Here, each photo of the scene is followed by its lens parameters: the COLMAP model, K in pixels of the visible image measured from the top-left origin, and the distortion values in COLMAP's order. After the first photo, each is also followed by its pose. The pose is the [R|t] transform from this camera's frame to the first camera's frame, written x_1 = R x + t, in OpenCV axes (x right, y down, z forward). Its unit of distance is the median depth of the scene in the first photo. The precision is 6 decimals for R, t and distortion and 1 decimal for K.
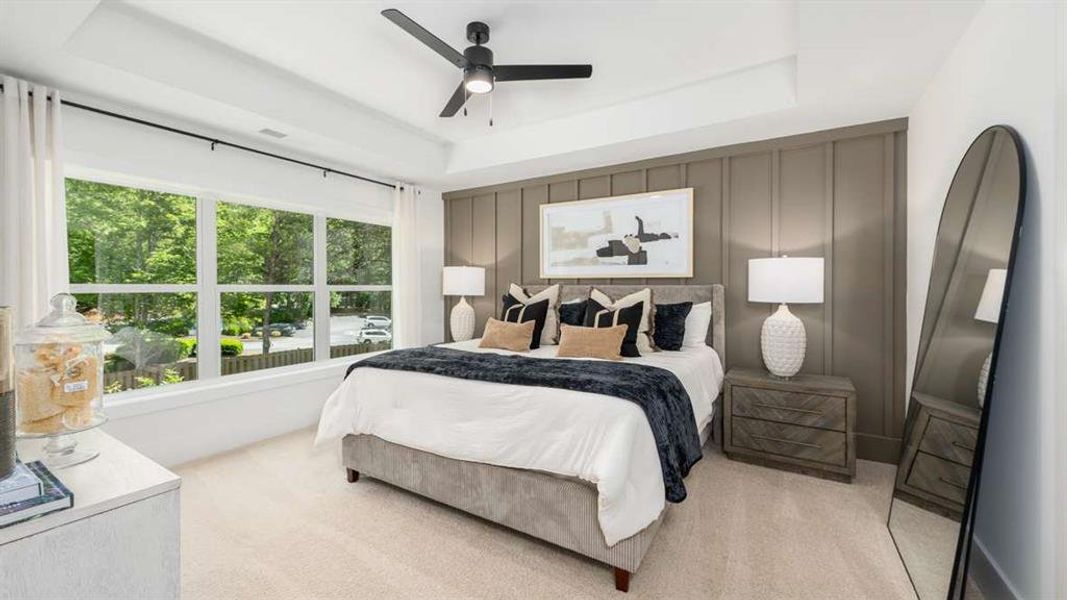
lens RADIAL K [[426.0, 0, 526.6], [0, 426.0, 292.4], [0, 0, 1]] dist [-0.008023, -0.000768]
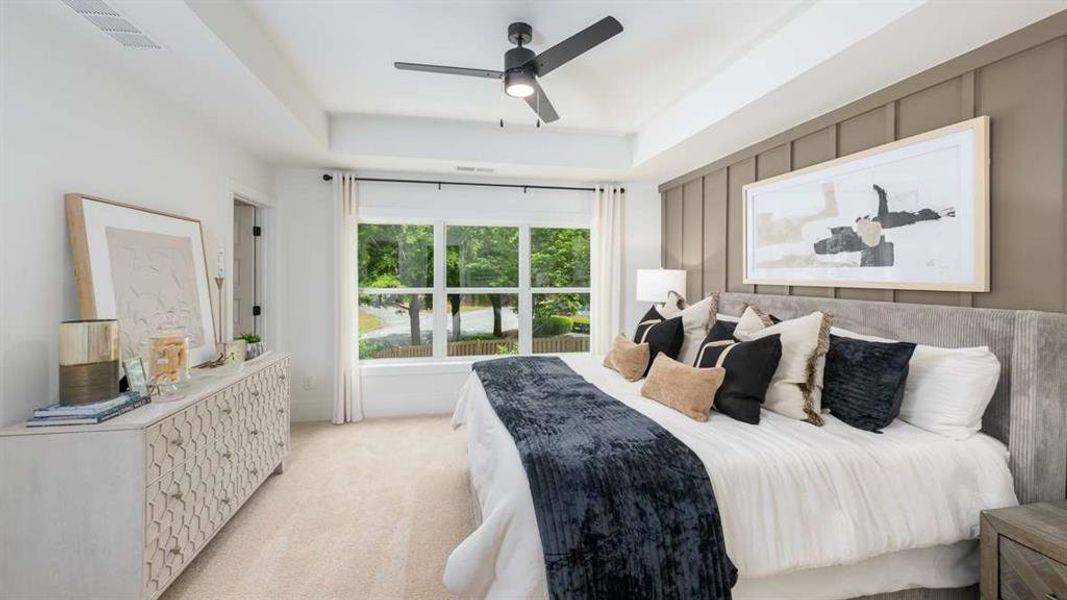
lens RADIAL K [[426.0, 0, 517.2], [0, 426.0, 280.2], [0, 0, 1]] dist [-0.008023, -0.000768]
pose [[0.666581, 0.009227, -0.745376, 0.363640], [-0.010396, 0.999941, 0.003081, -0.041937], [0.745360, 0.005695, 0.666637, 0.229451]]
